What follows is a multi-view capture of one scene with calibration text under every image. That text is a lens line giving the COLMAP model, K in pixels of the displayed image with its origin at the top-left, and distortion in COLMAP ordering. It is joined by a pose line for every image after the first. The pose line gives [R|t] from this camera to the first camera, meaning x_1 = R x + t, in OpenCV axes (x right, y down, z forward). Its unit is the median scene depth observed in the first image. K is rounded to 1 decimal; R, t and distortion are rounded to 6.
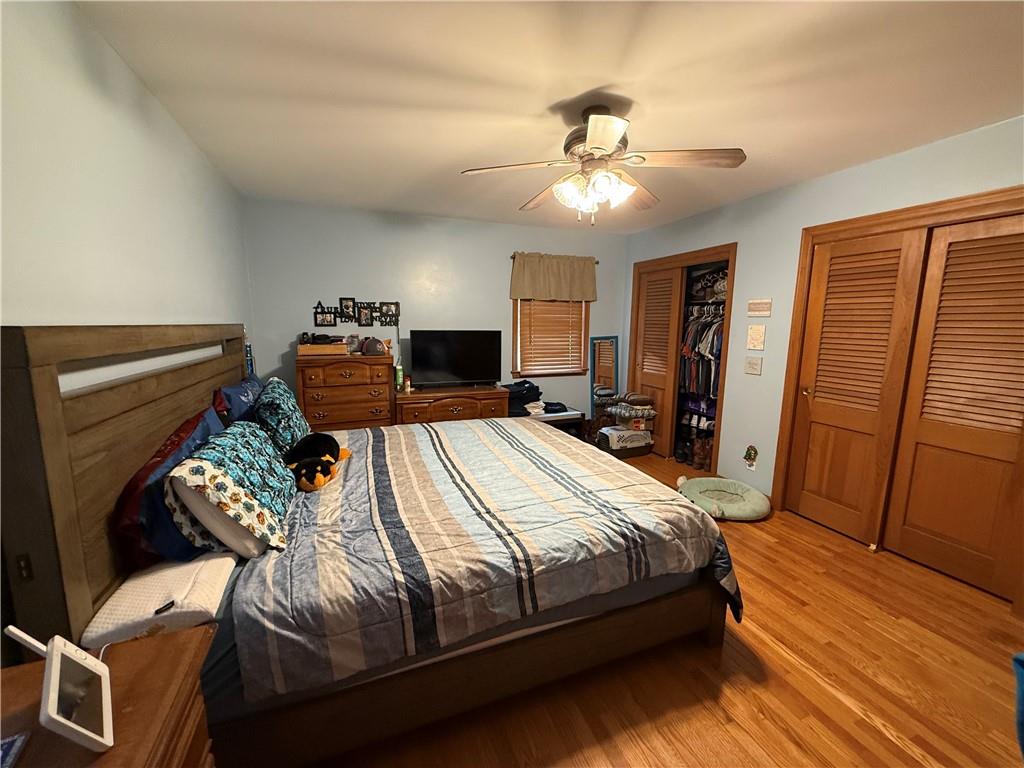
lens RADIAL K [[408.6, 0, 509.5], [0, 408.6, 384.8], [0, 0, 1]] dist [0.001236, -0.000179]
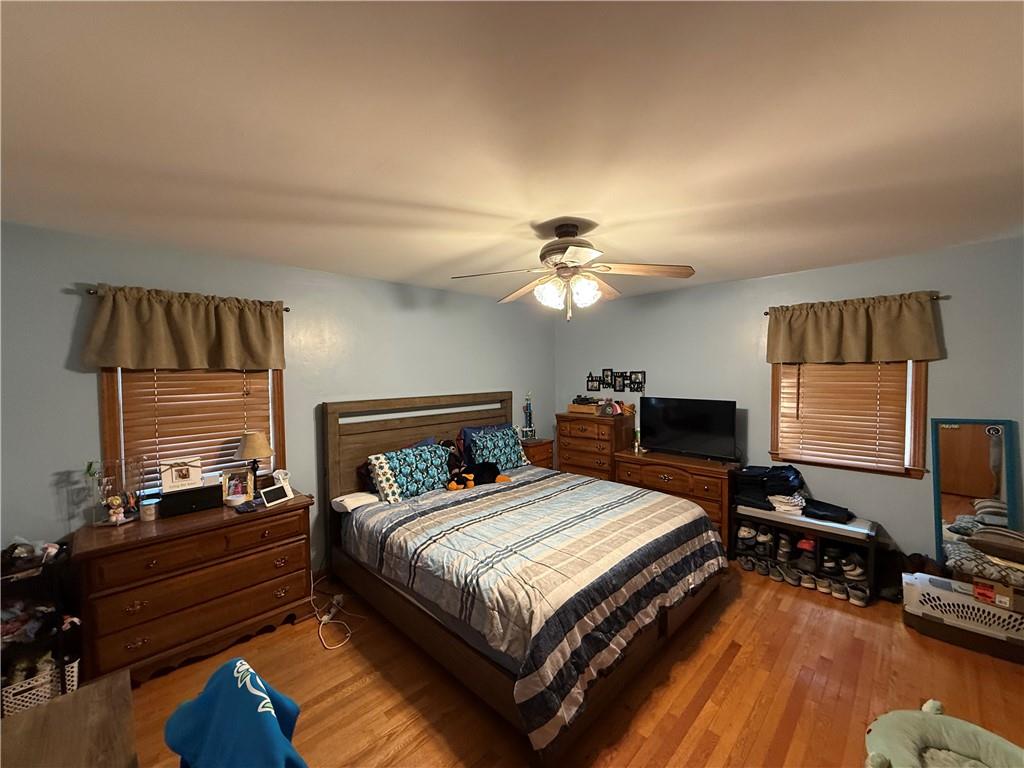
lens RADIAL K [[408.6, 0, 509.5], [0, 408.6, 384.8], [0, 0, 1]] dist [0.001236, -0.000179]
pose [[0.401588, 0.019918, -0.915604, 0.643673], [-0.121934, 0.992025, -0.031901, -0.089441], [0.907667, 0.124455, 0.400814, 0.234617]]
